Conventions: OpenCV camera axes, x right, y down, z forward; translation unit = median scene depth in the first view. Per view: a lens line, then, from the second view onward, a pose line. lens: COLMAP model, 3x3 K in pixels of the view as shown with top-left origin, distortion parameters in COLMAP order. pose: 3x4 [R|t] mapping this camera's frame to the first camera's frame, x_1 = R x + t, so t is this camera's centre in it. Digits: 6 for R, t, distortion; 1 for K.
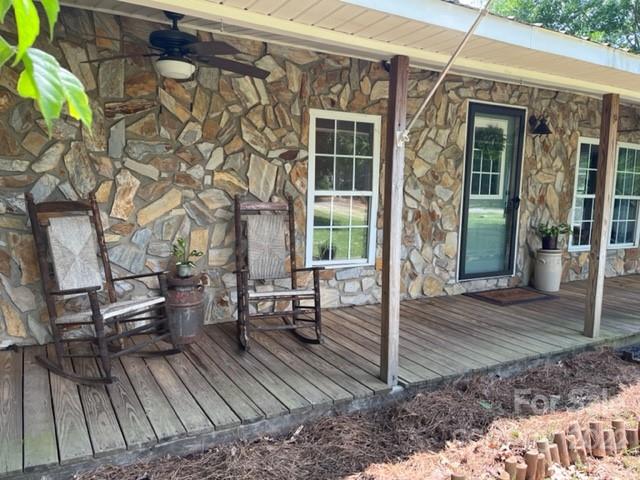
lens RADIAL K [[483.5, 0, 319.7], [0, 483.5, 240.5], [0, 0, 1]] dist [0.049527, 0.001618]
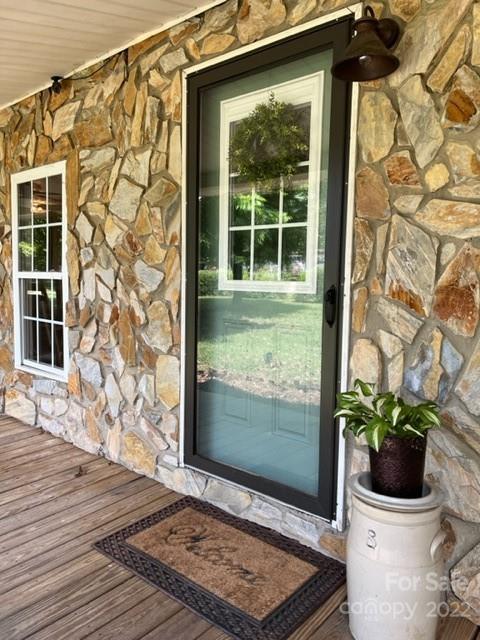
lens RADIAL K [[483.5, 0, 240.0], [0, 483.5, 318.8], [0, 0, 1]] dist [0.049527, 0.001618]
pose [[0.337902, 0.056295, -0.939496, 0.772951], [-0.128339, 0.991642, 0.013261, -0.071988], [0.932390, 0.116094, 0.342303, 0.923465]]
